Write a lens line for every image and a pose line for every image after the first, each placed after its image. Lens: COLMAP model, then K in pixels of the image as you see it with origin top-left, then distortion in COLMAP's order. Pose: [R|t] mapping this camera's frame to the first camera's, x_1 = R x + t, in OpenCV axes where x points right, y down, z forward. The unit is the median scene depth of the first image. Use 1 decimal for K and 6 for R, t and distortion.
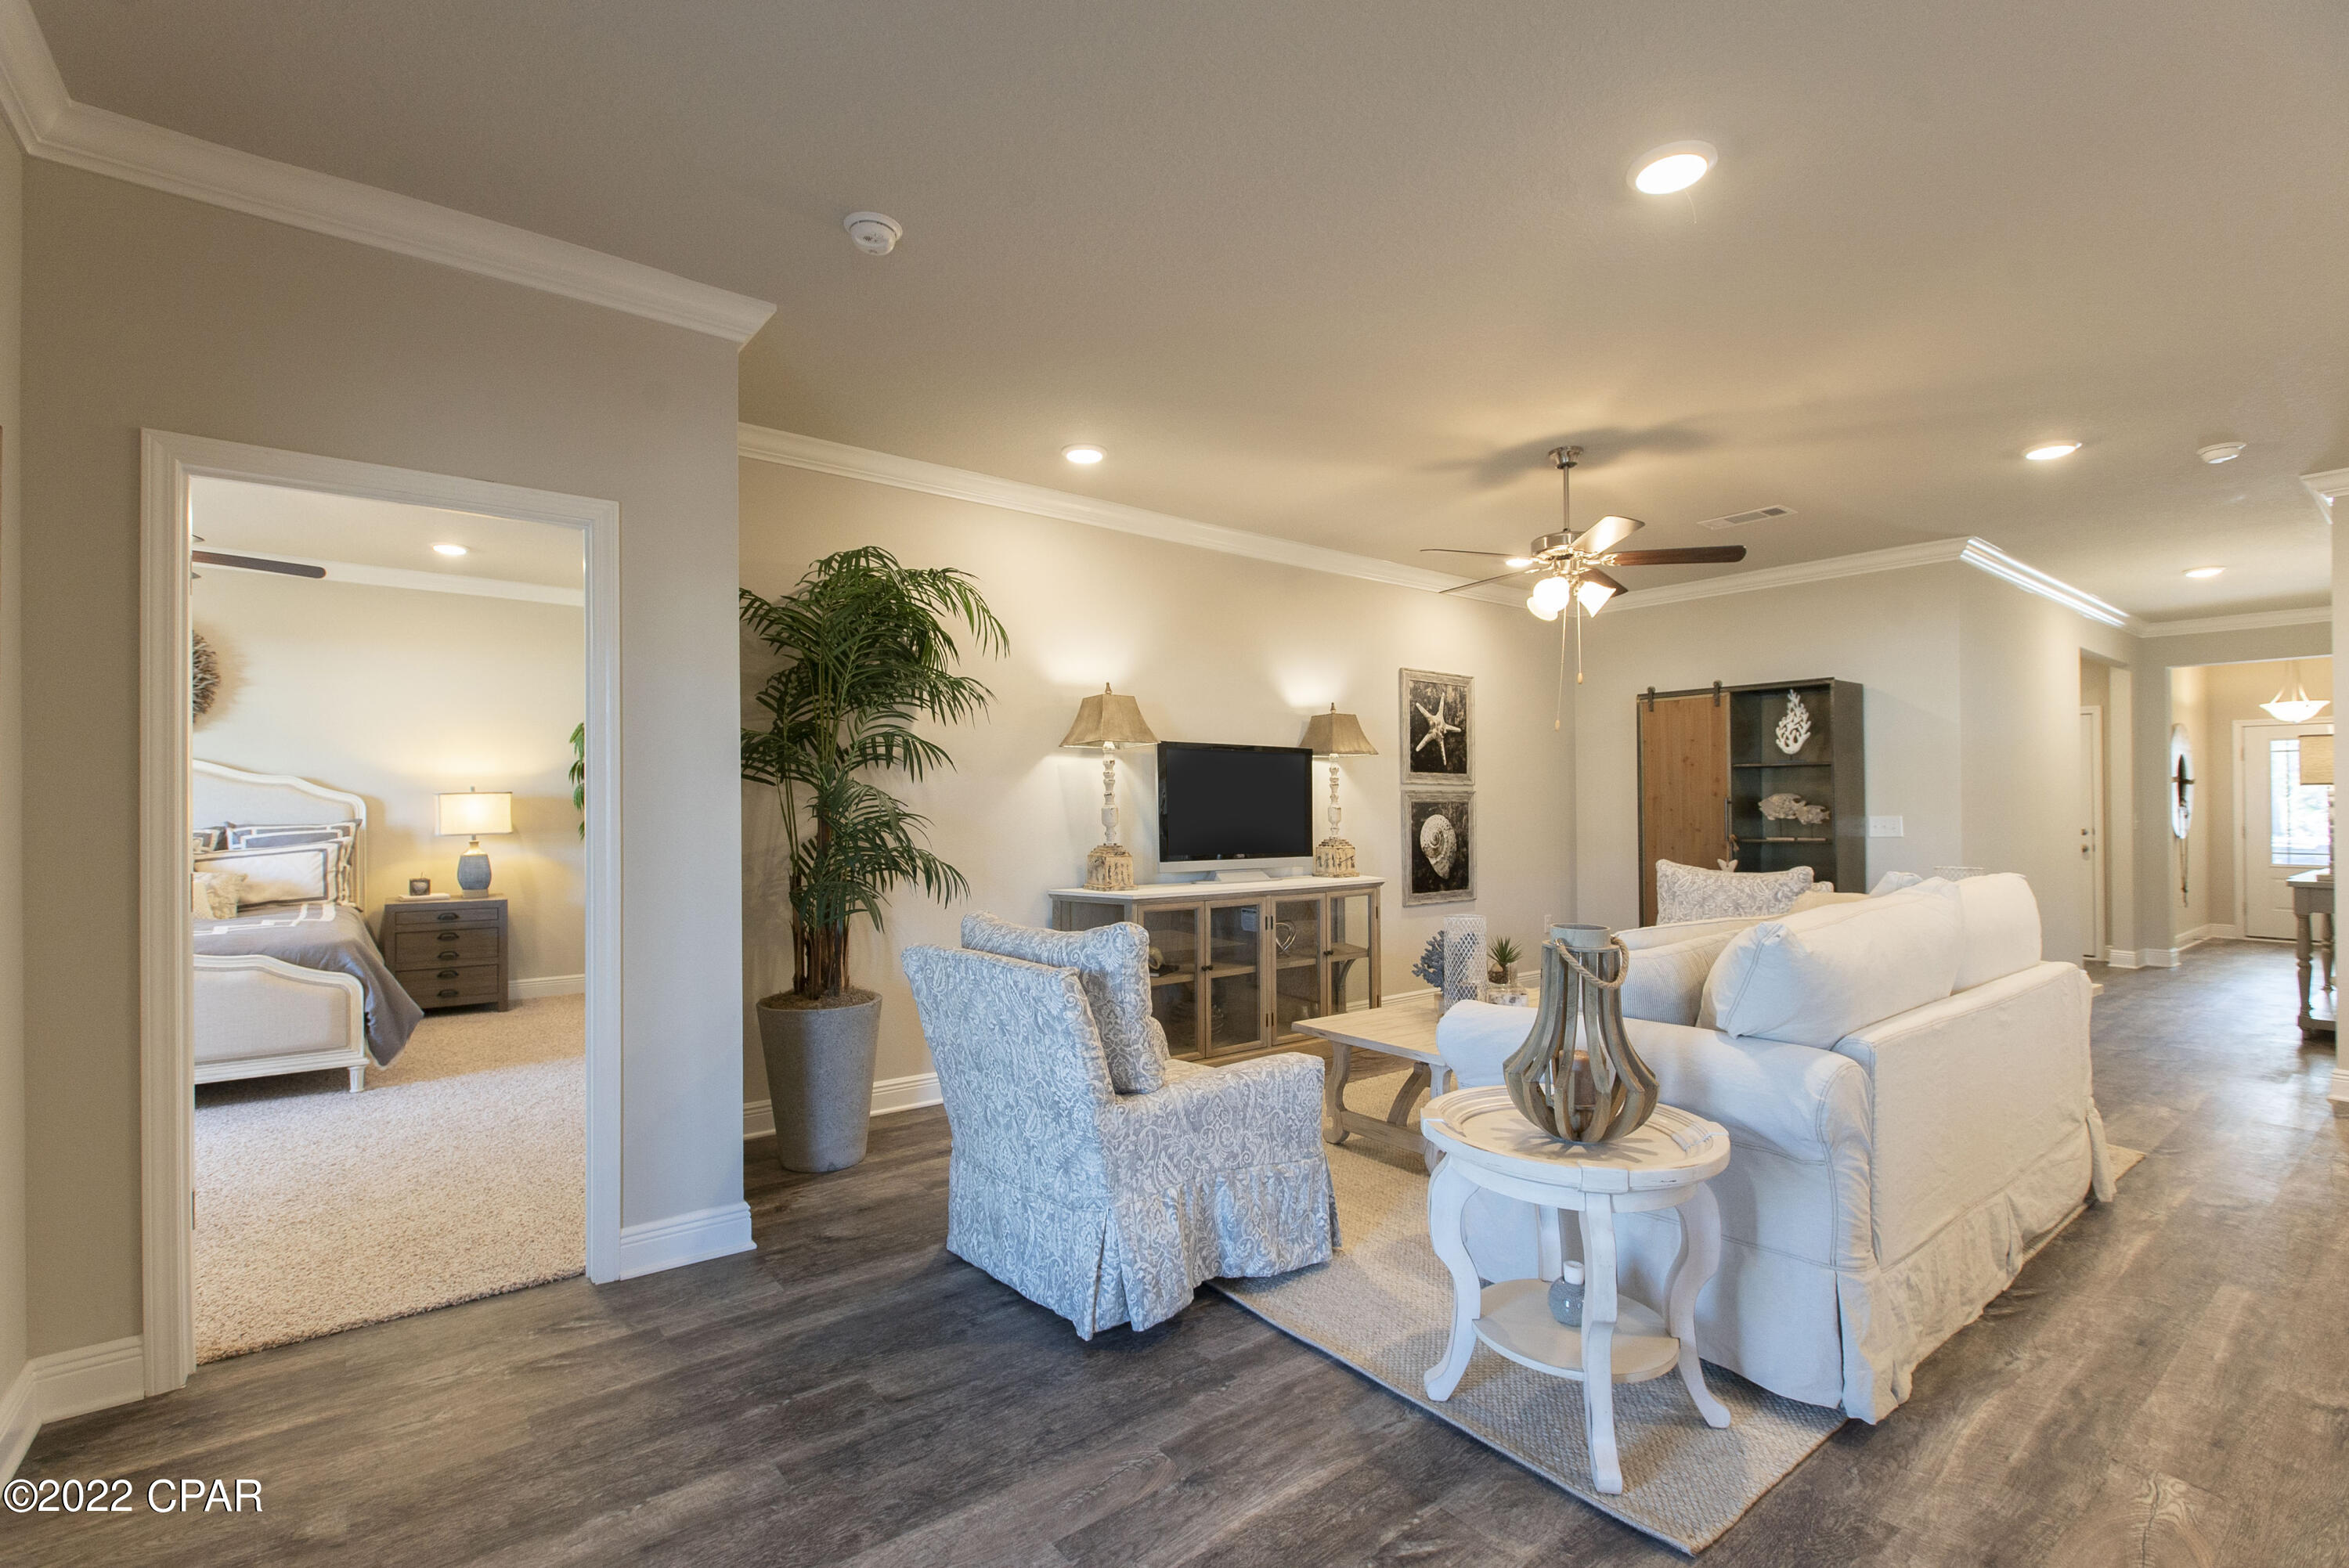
lens RADIAL K [[1056.3, 0, 1163.4], [0, 1056.3, 801.5], [0, 0, 1]] dist [0.001005, -0.001335]
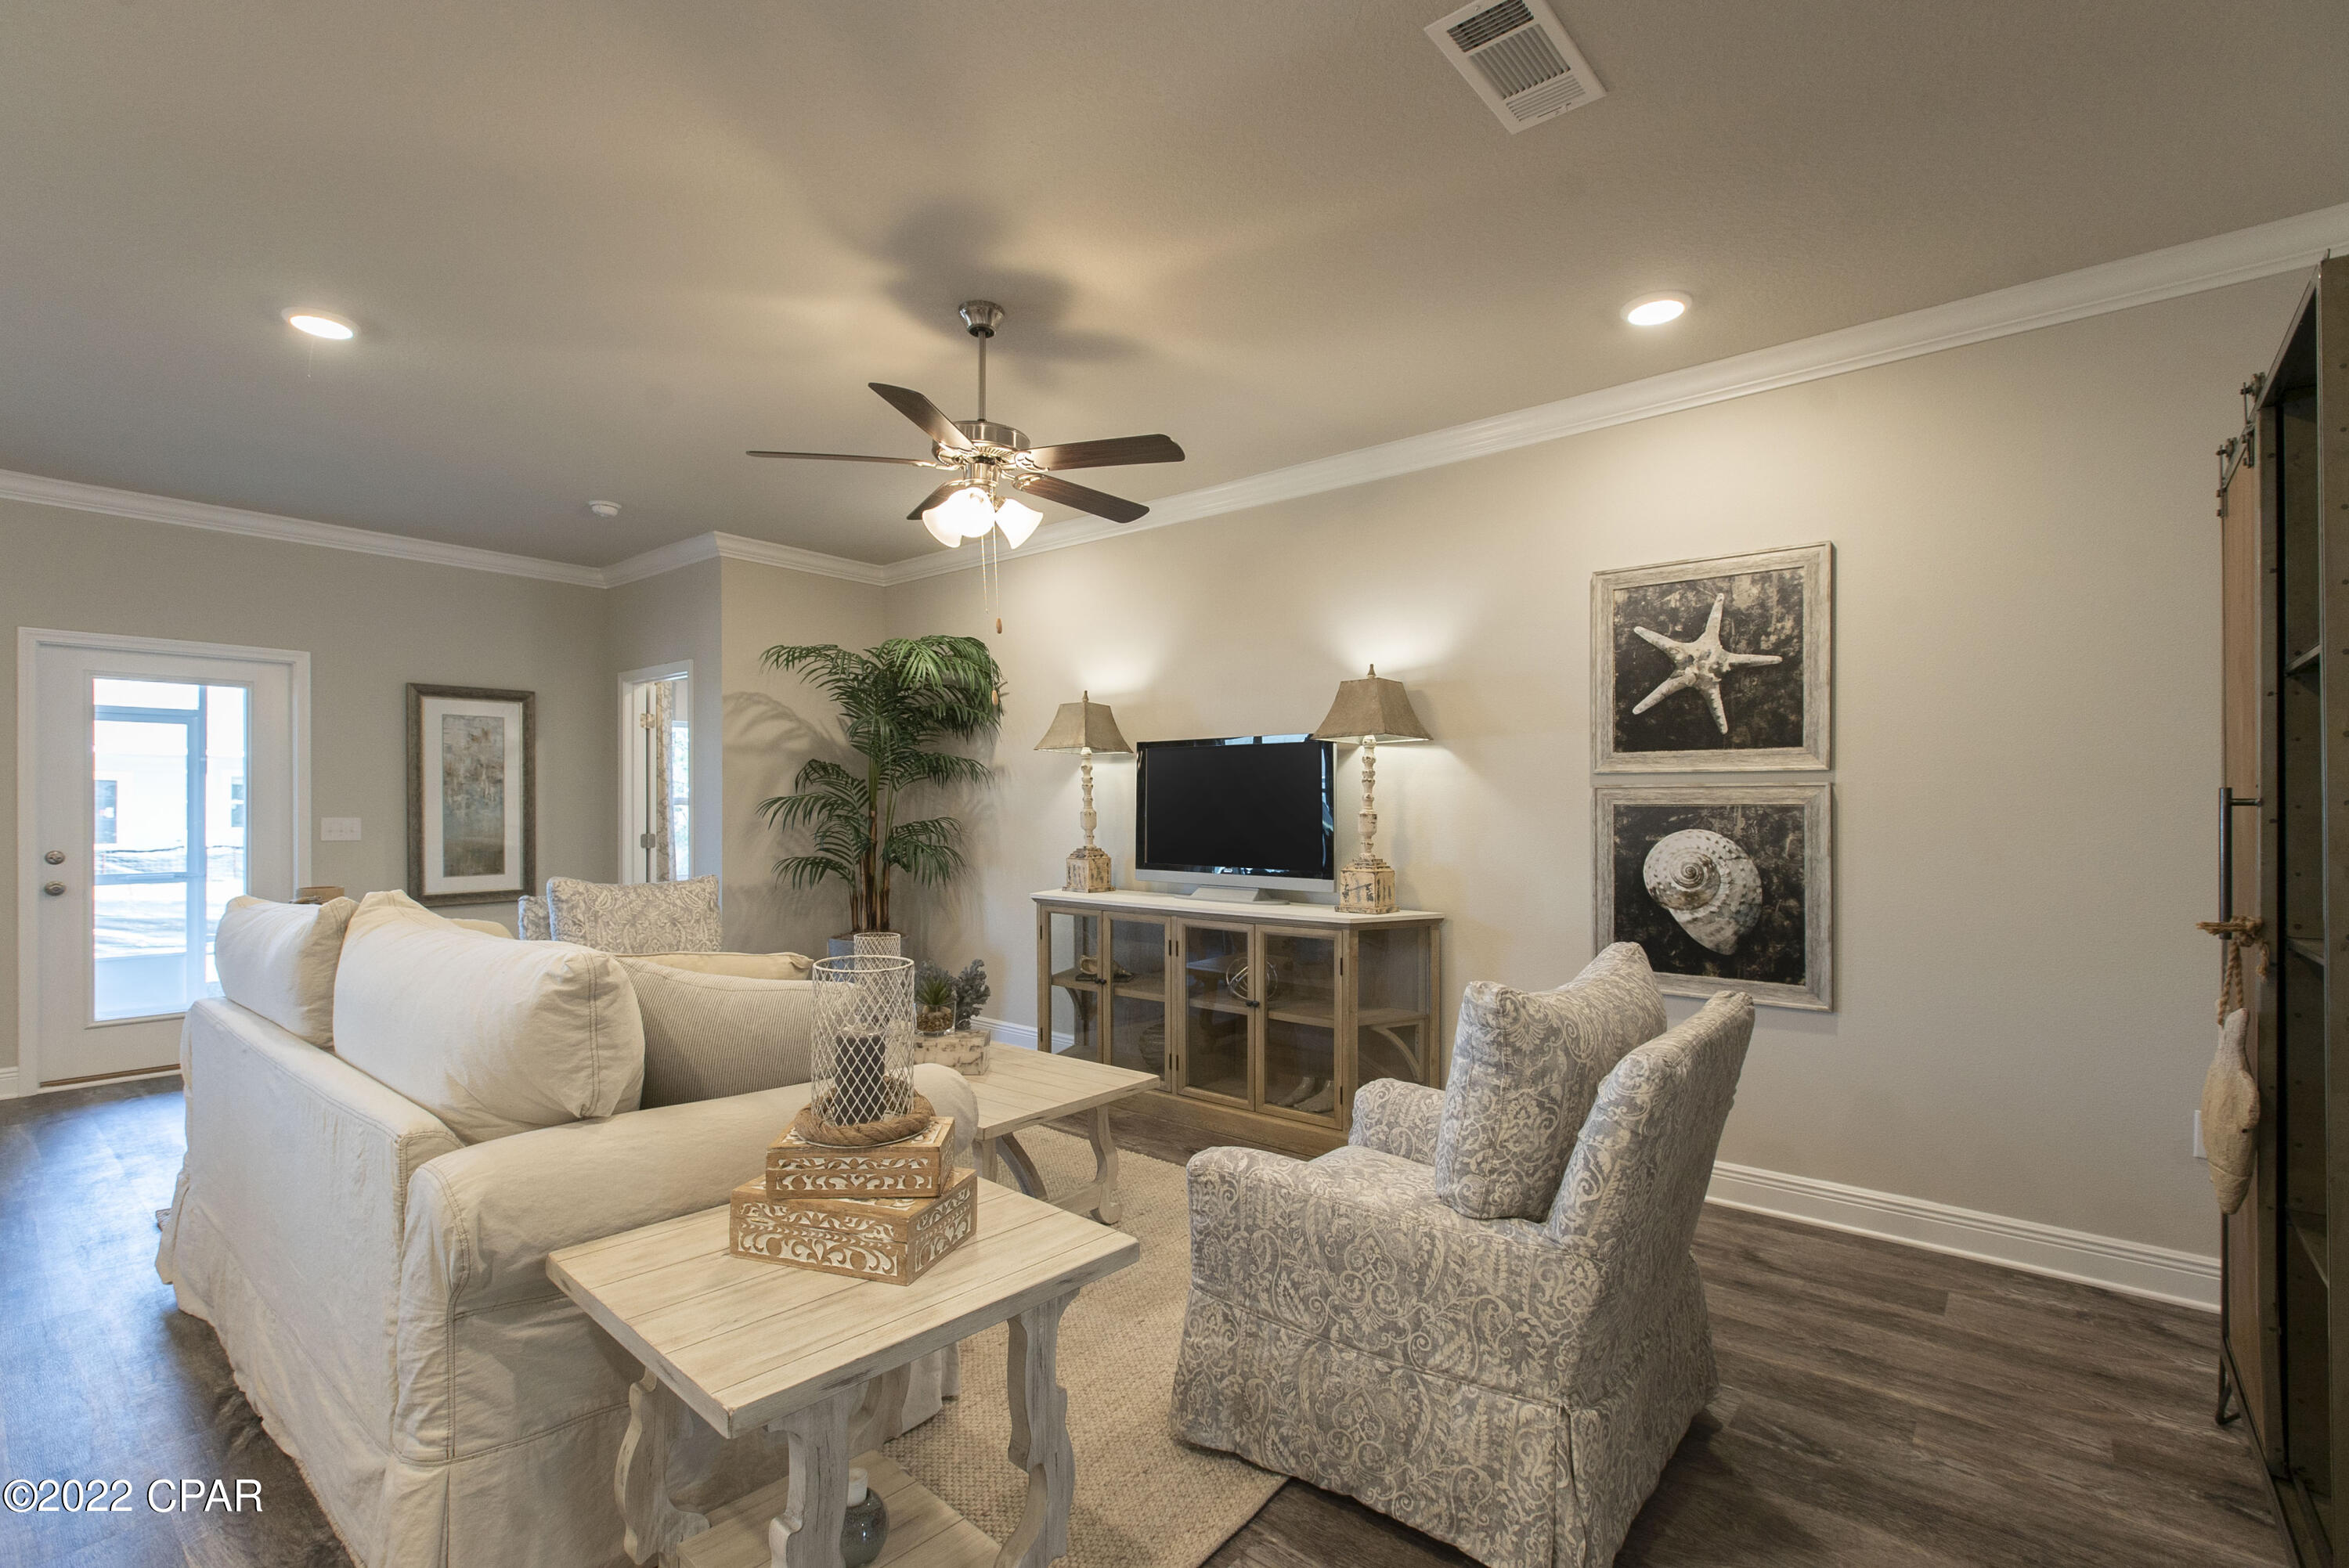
lens RADIAL K [[1056.3, 0, 1163.8], [0, 1056.3, 818.6], [0, 0, 1]] dist [0.001005, -0.001335]
pose [[0.211670, 0.002617, -0.977338, 1.471305], [-0.004186, 0.999990, 0.001771, 0.015065], [0.977332, 0.003716, 0.211679, 1.288605]]
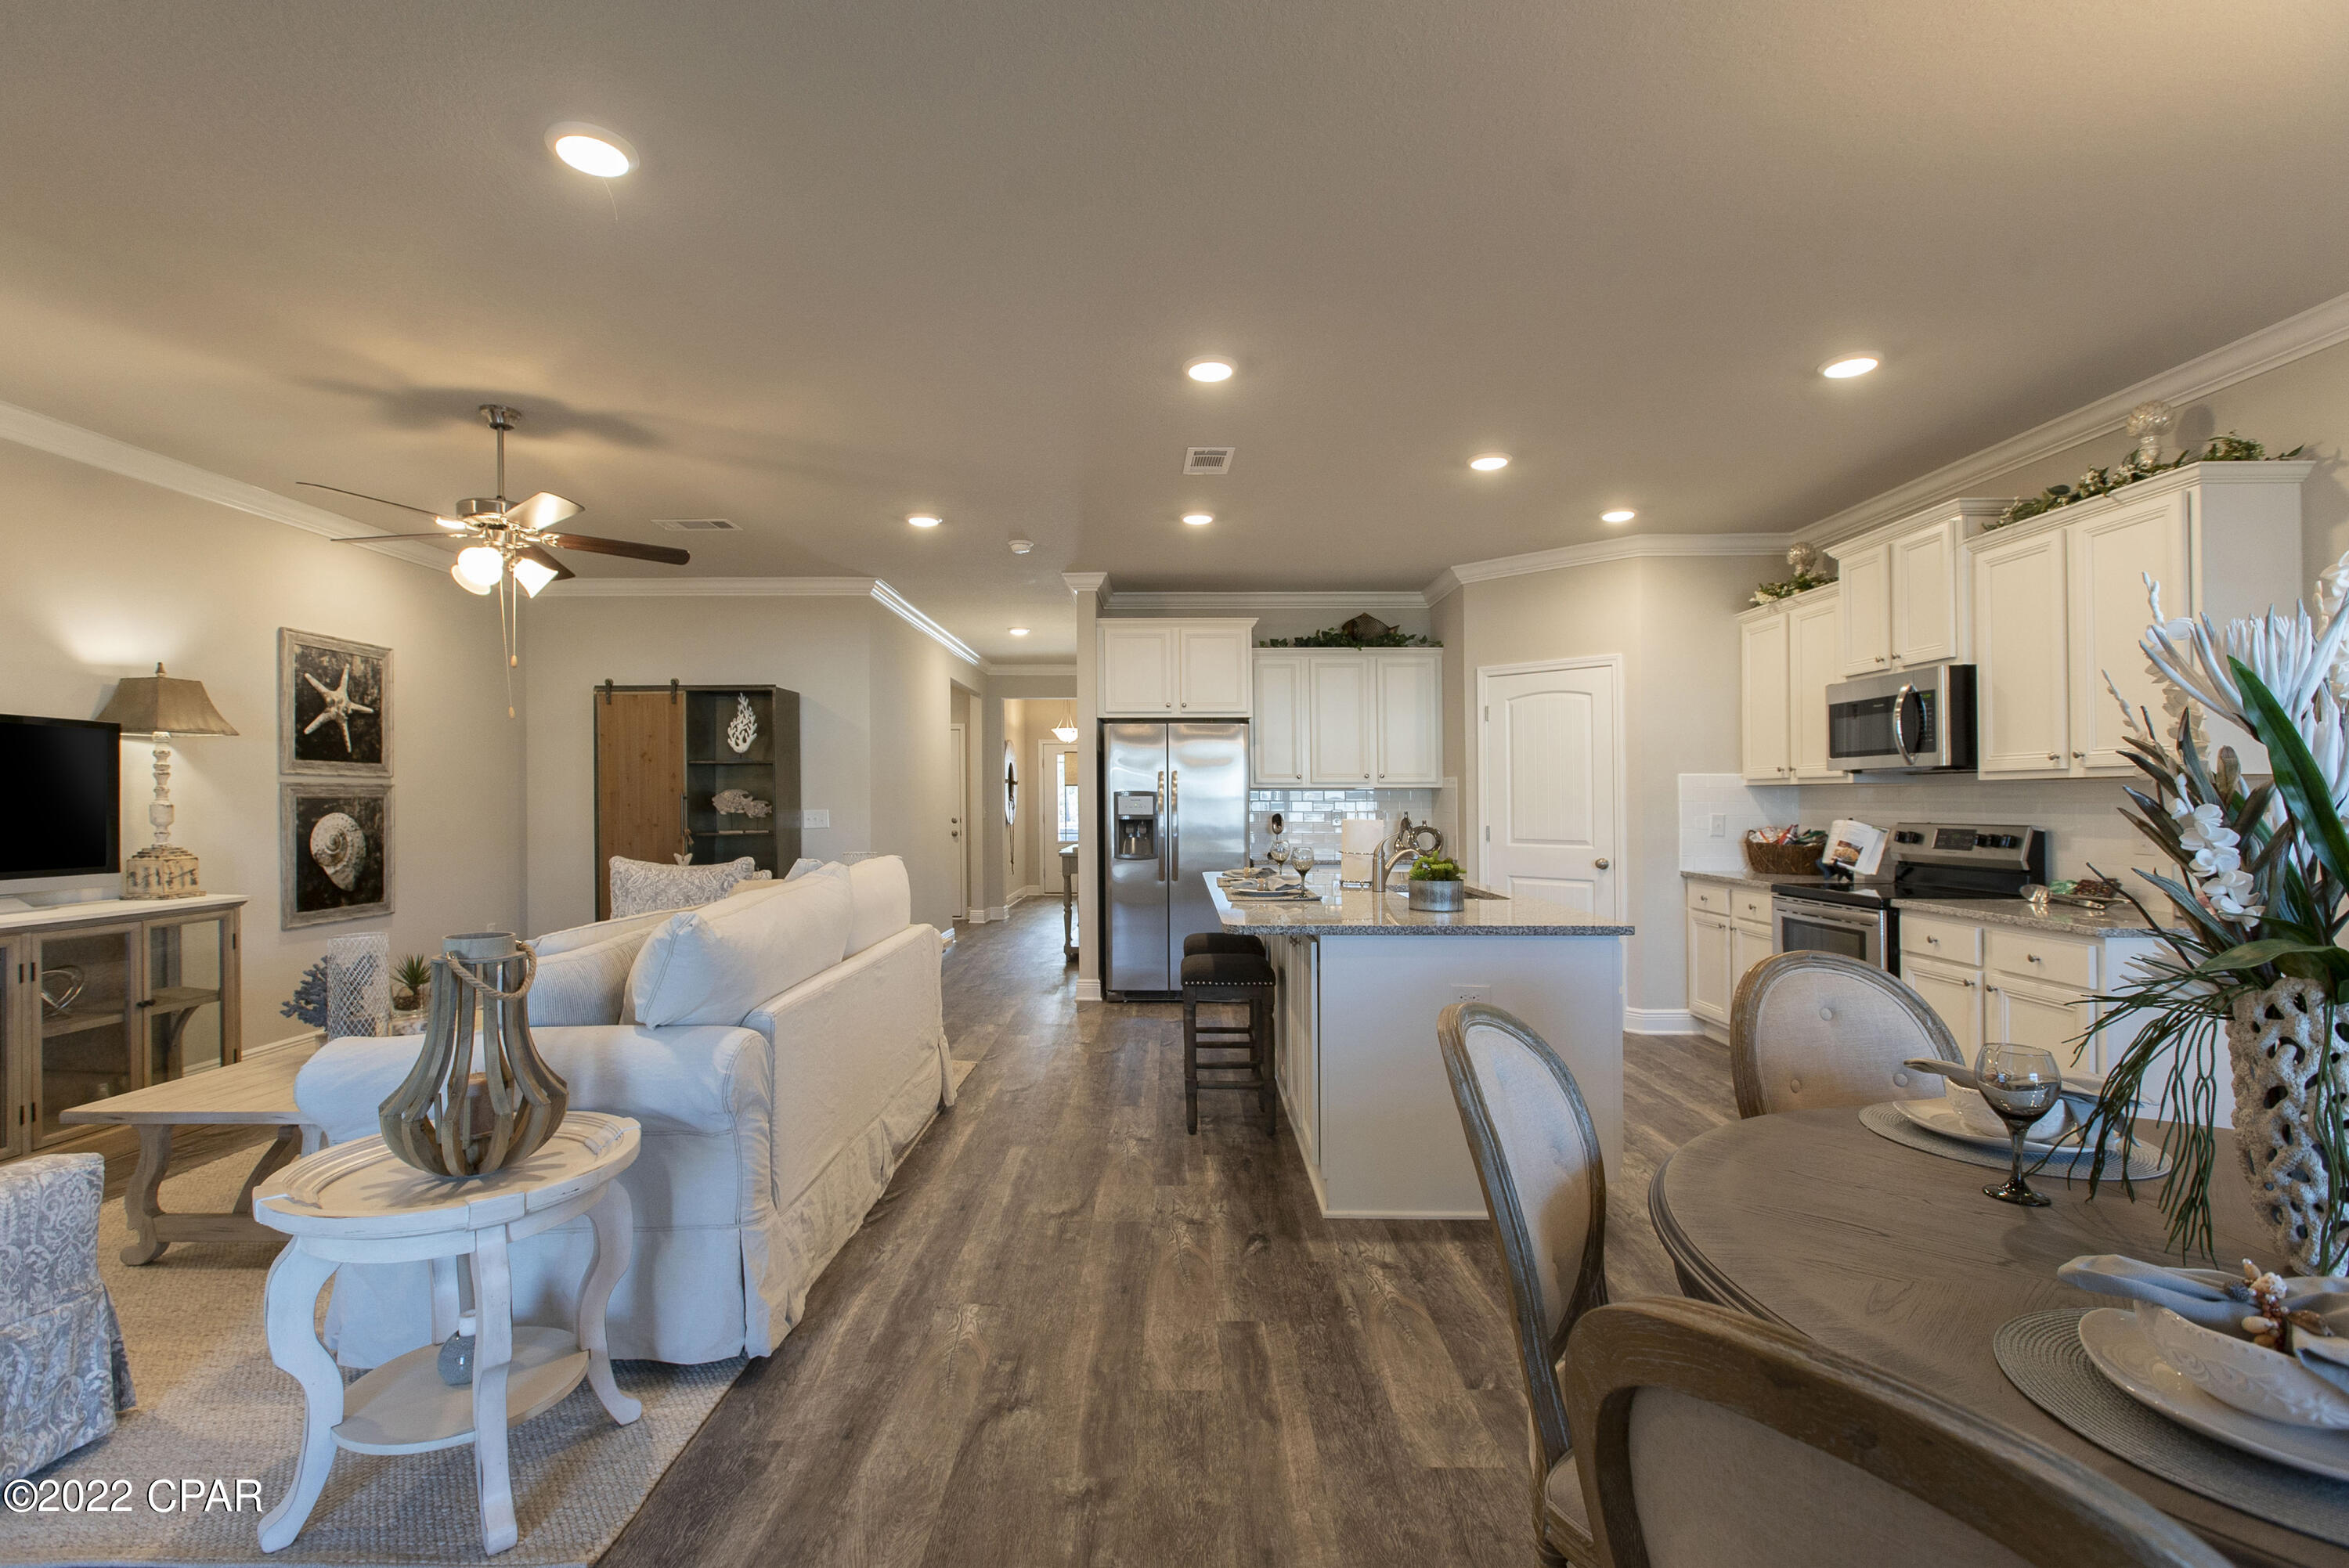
lens RADIAL K [[1056.3, 0, 1169.2], [0, 1056.3, 788.6], [0, 0, 1]] dist [0.001005, -0.001335]
pose [[0.620245, 0.007014, 0.784377, 0.037253], [-0.000917, 0.999966, -0.008217, -0.000186], [-0.784407, 0.004377, 0.620231, -0.016959]]
